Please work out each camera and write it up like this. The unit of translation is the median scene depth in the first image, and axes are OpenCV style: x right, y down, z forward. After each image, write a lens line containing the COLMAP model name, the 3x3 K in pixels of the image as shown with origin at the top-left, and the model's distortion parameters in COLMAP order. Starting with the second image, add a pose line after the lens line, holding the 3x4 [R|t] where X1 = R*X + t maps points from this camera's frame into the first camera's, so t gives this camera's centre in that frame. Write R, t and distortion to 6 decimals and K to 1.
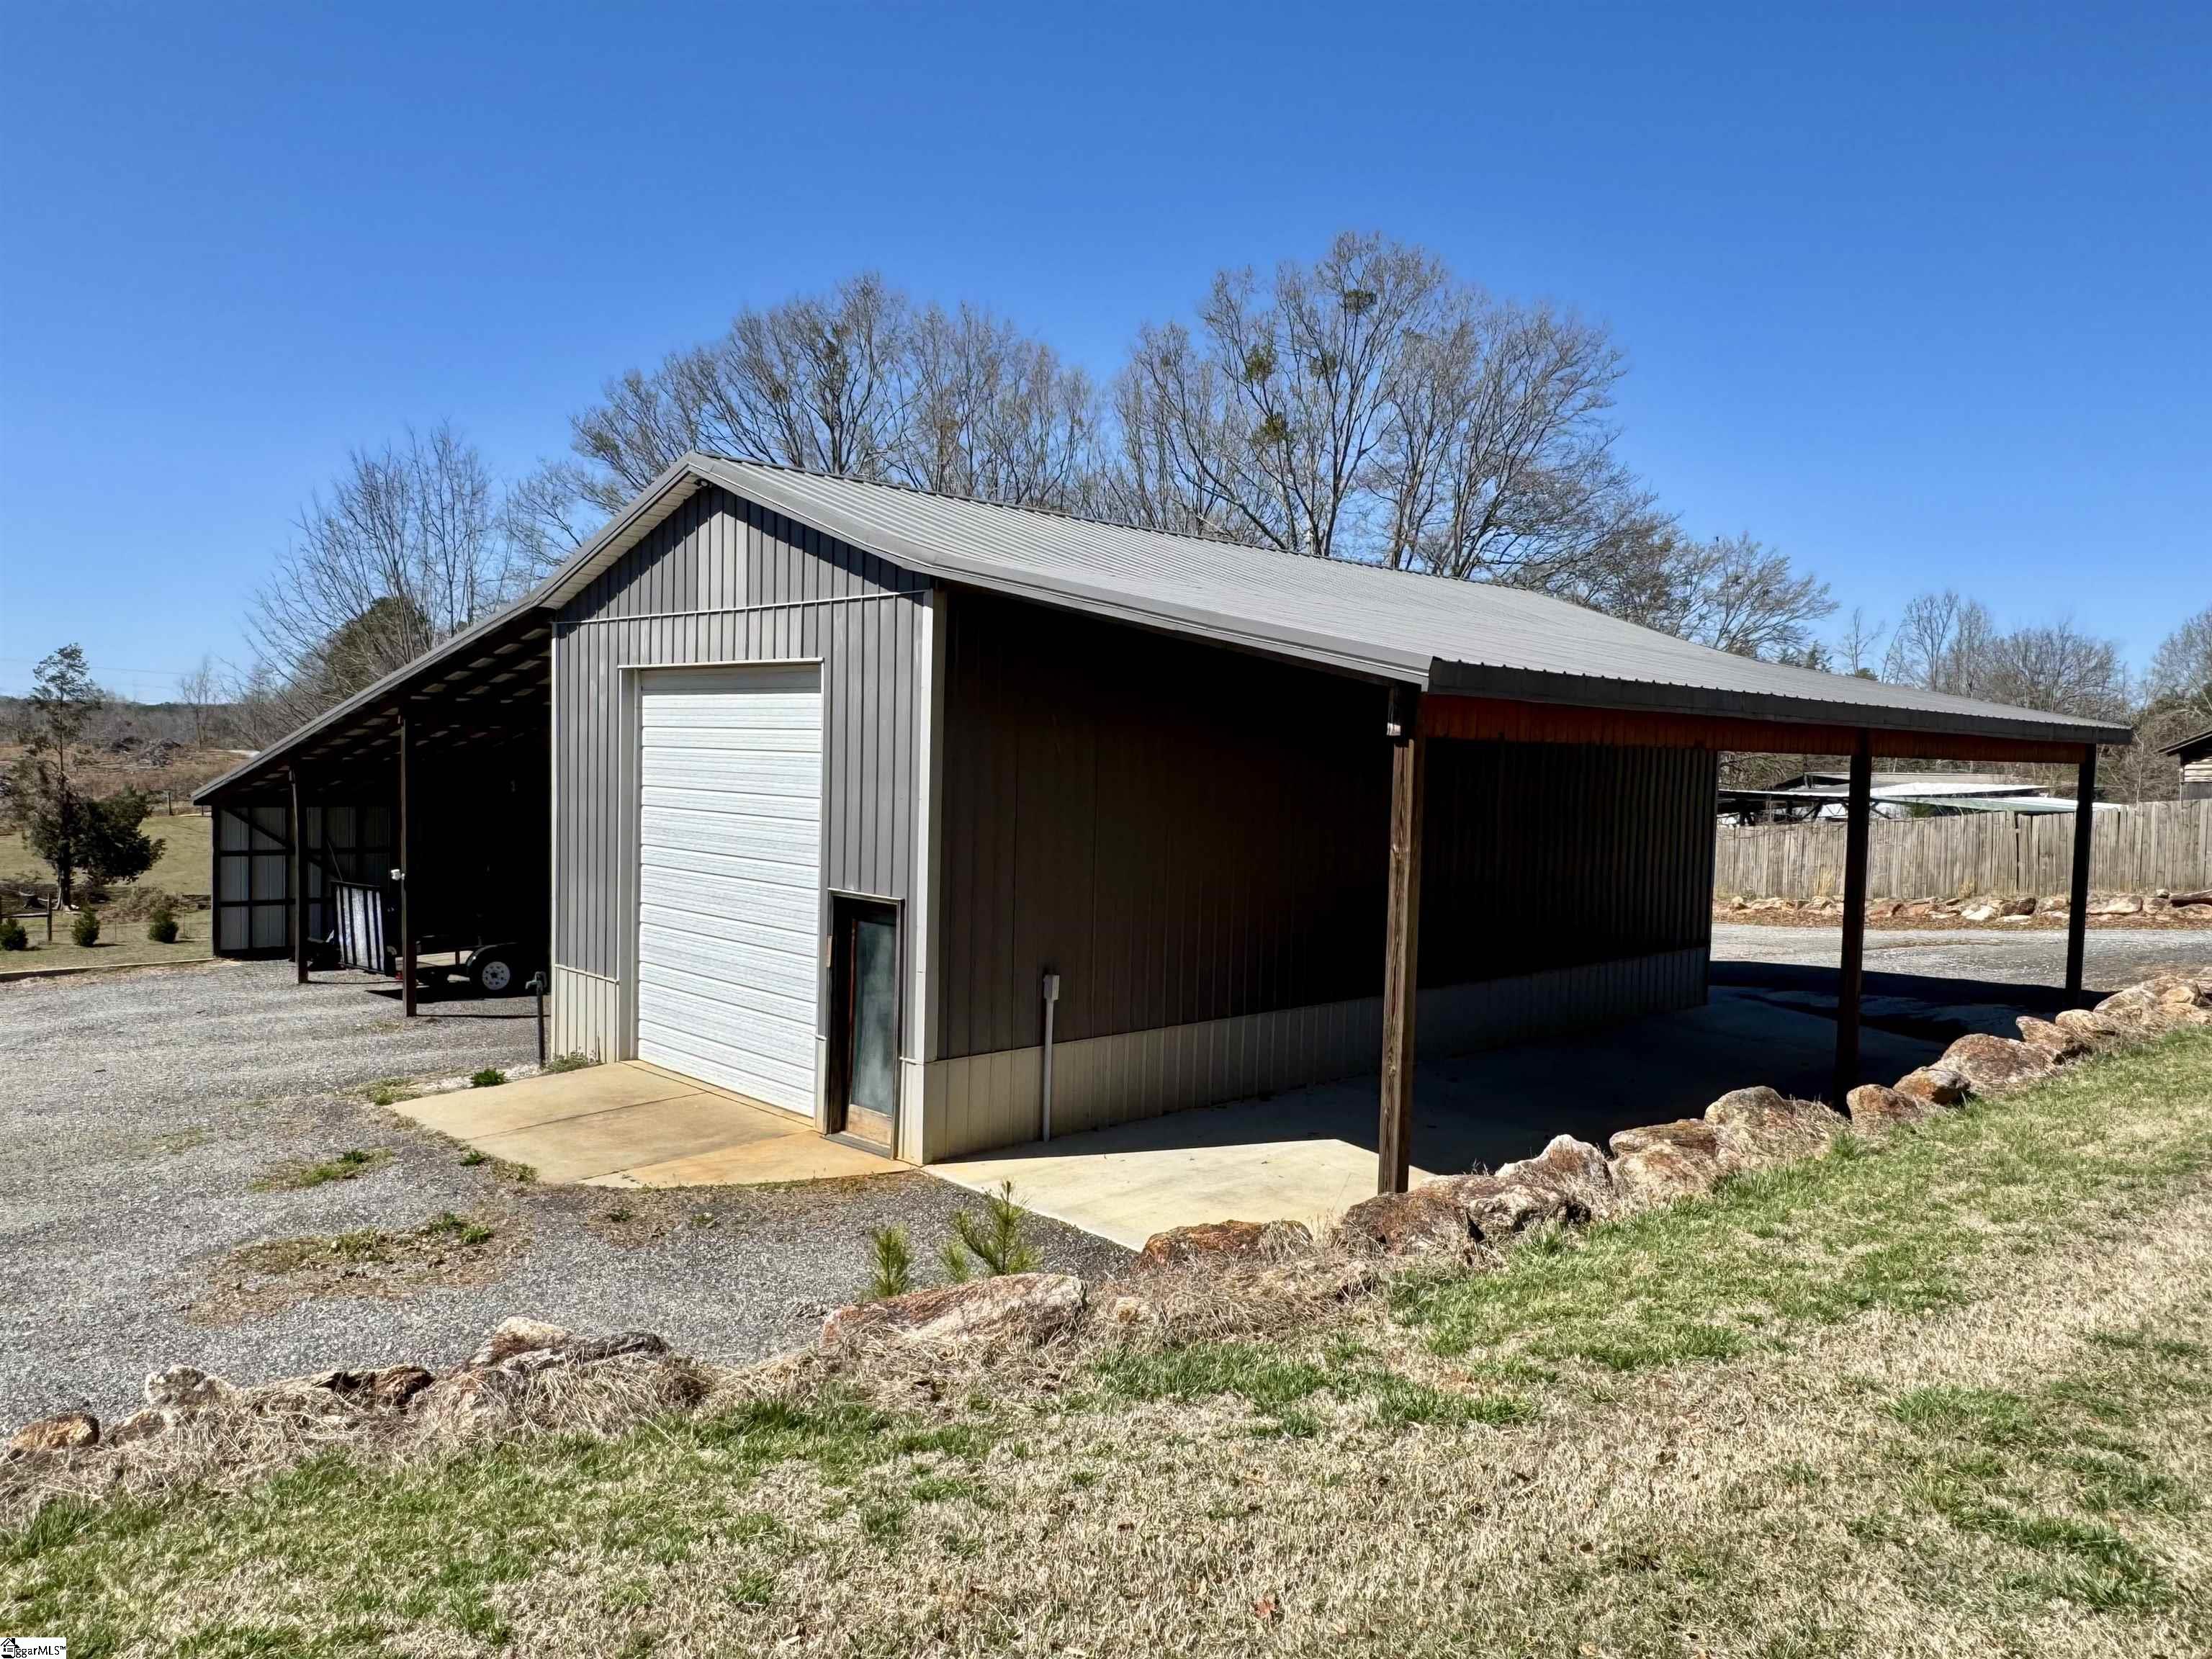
lens RADIAL K [[1529.4, 0, 1106.0], [0, 1529.4, 829.5], [0, 0, 1]] dist [-0.008433, -0.001972]
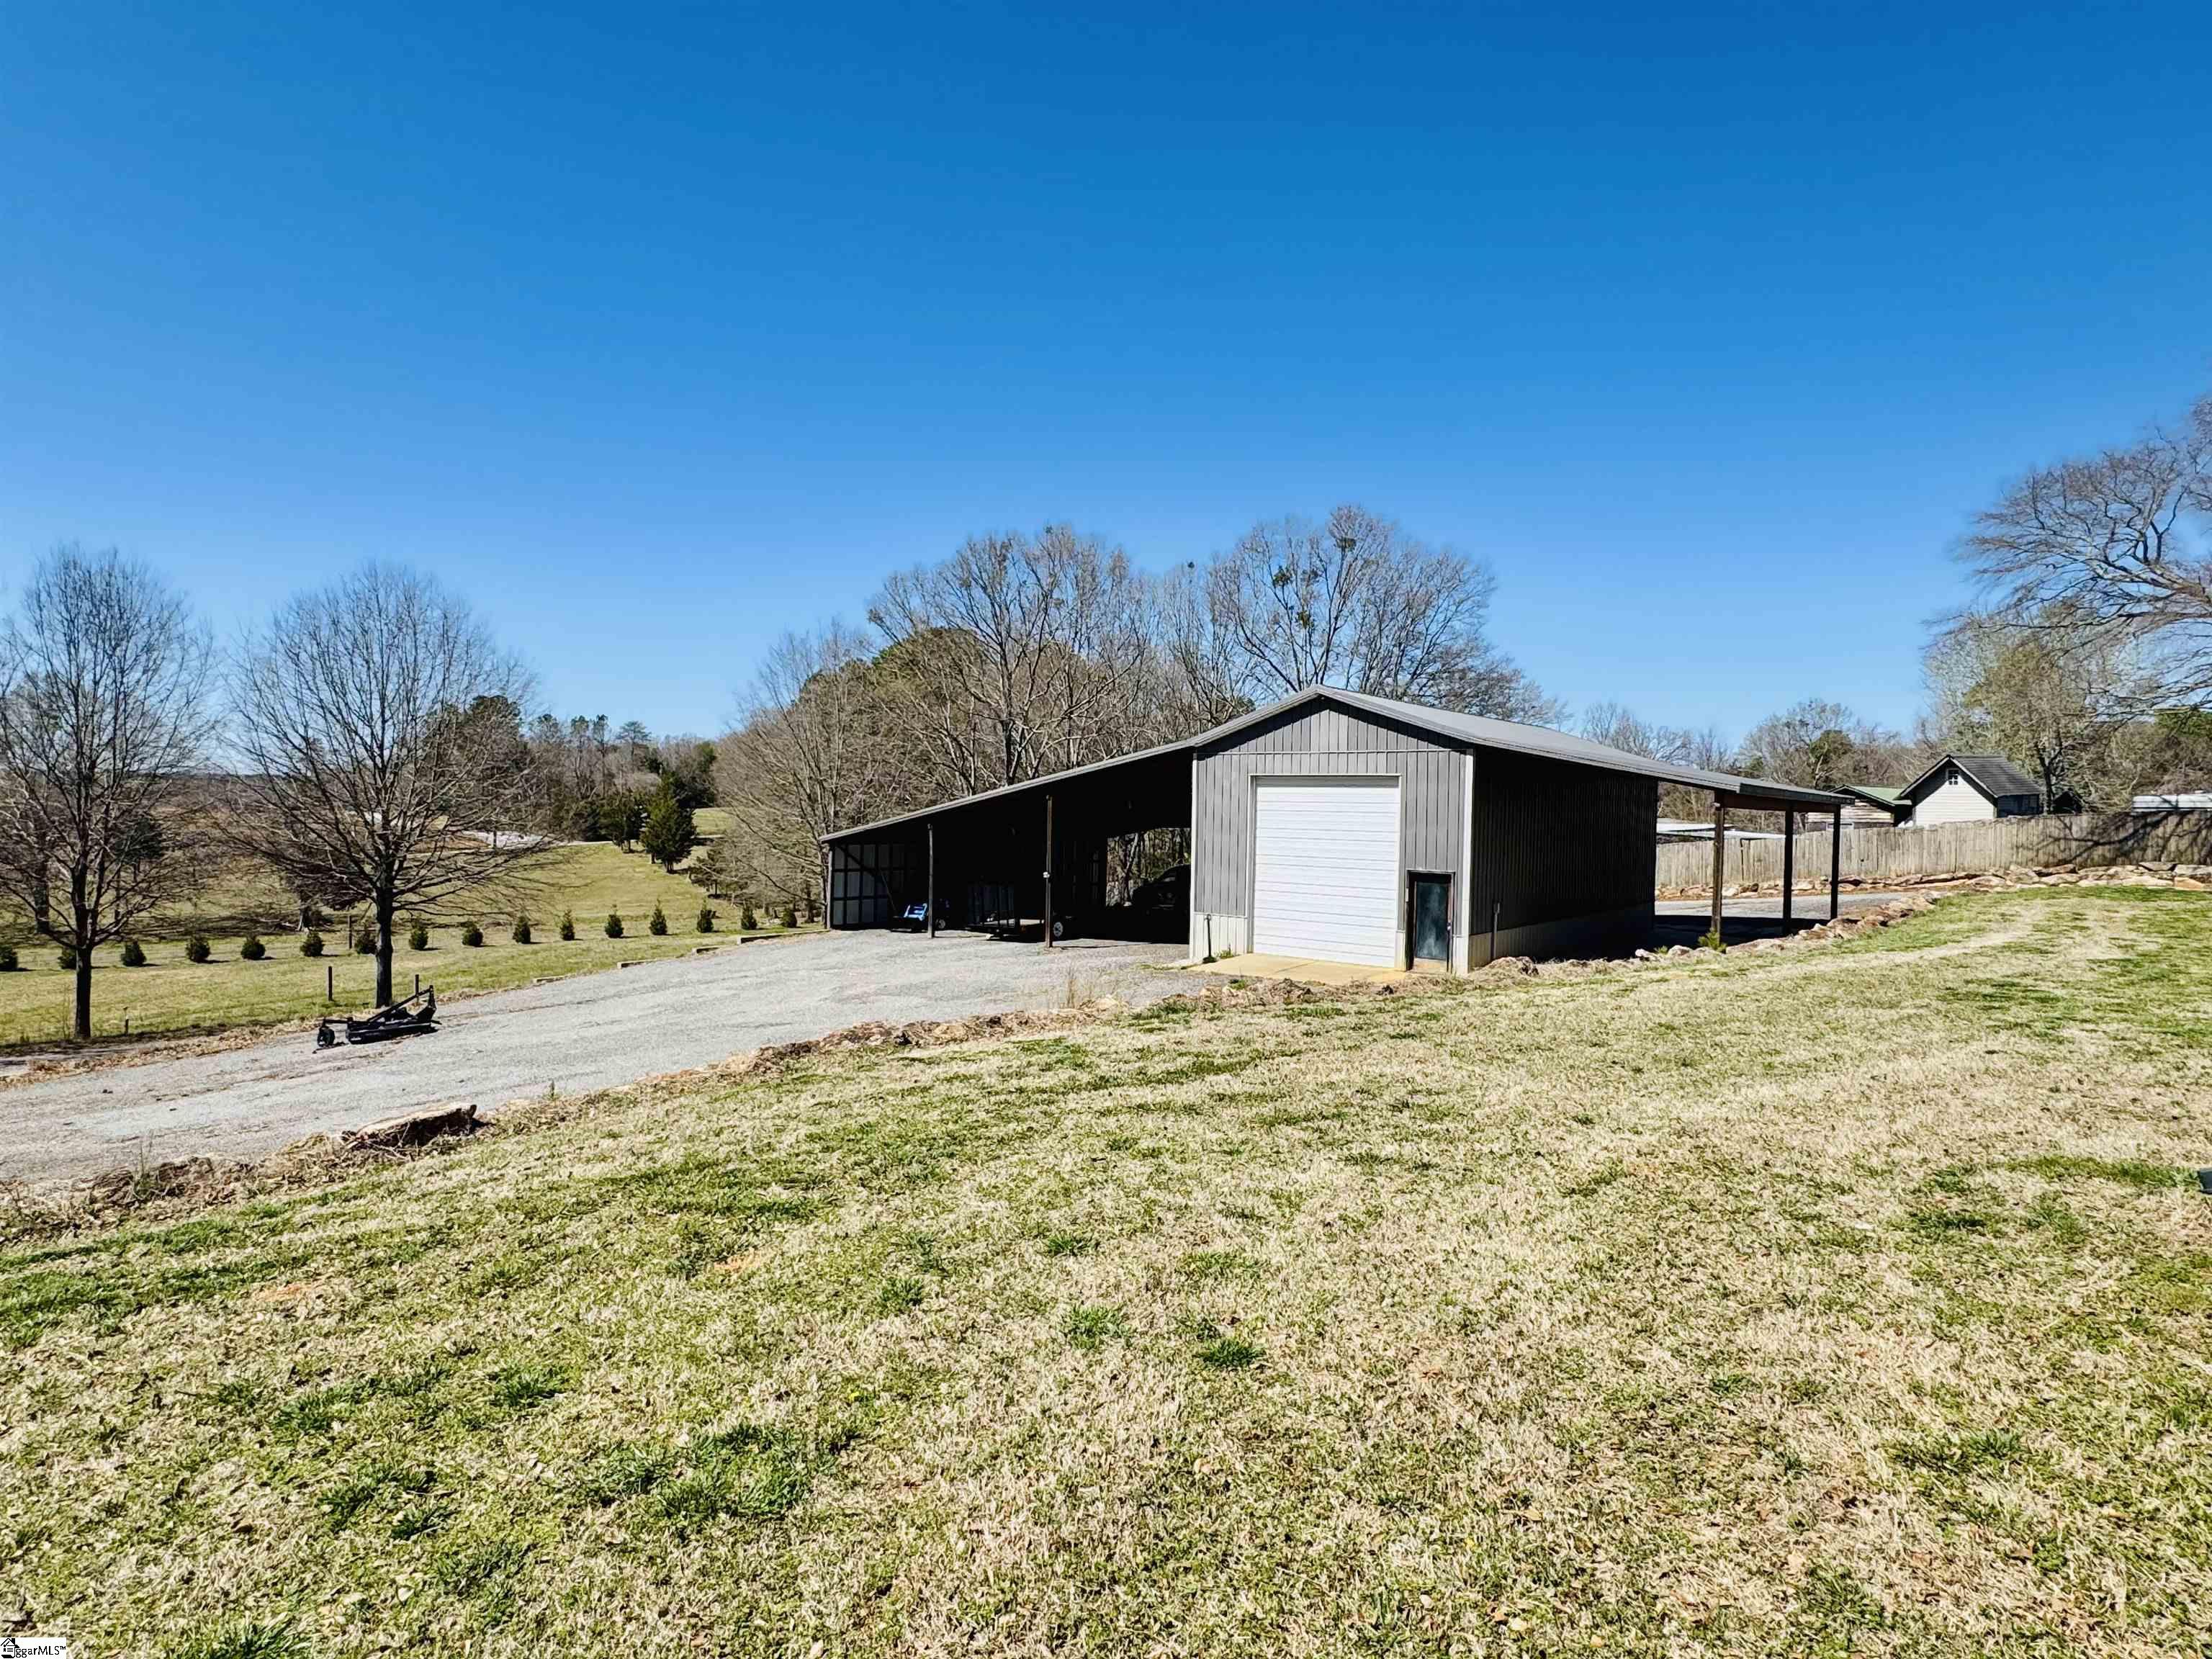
lens RADIAL K [[1144.1, 0, 1106.0], [0, 1144.1, 829.5], [0, 0, 1]] dist [-0.000520, 0.000075]
pose [[0.991981, -0.008666, 0.126092, -0.729196], [0.012465, 0.999491, -0.029368, 0.018689], [-0.125773, 0.030705, 0.991584, -0.610162]]
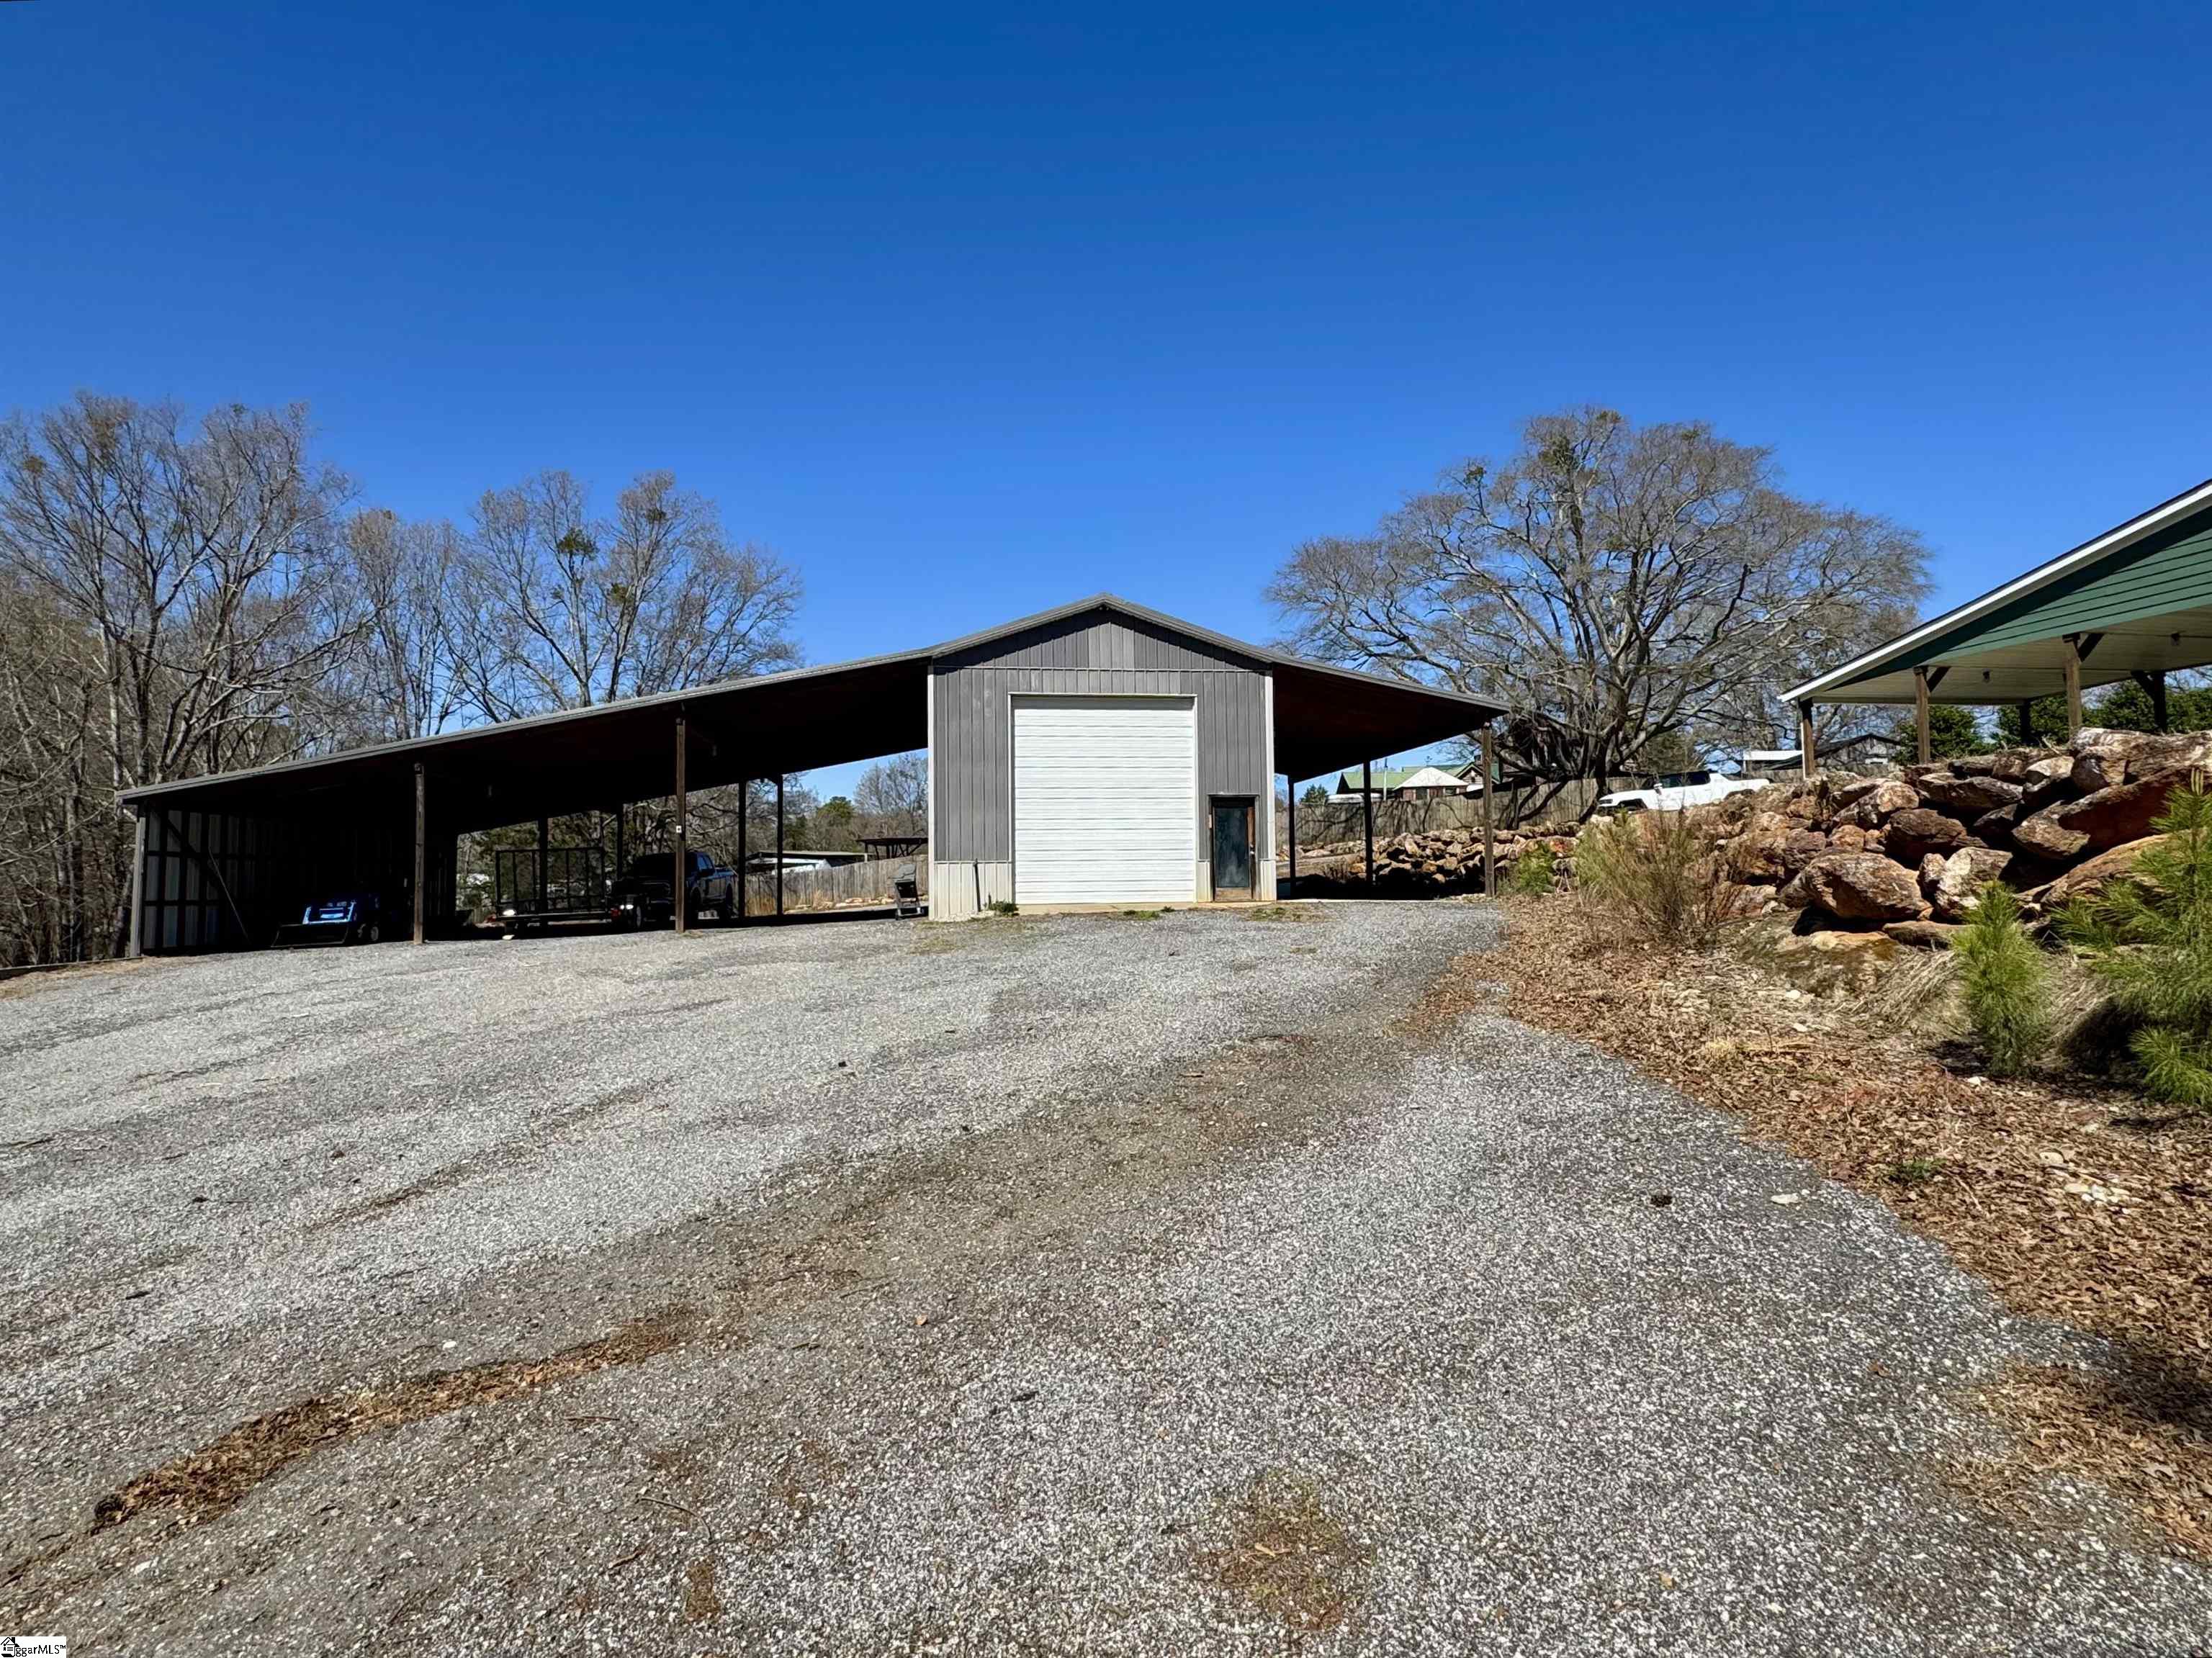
lens RADIAL K [[1144.0, 0, 1106.0], [0, 1144.0, 829.0], [0, 0, 1]] dist [-0.000520, 0.000075]
pose [[0.589872, 0.000592, 0.807496, -1.376373], [0.068297, 0.996380, -0.050620, 0.138040], [-0.804603, 0.085009, 0.587697, 0.097523]]
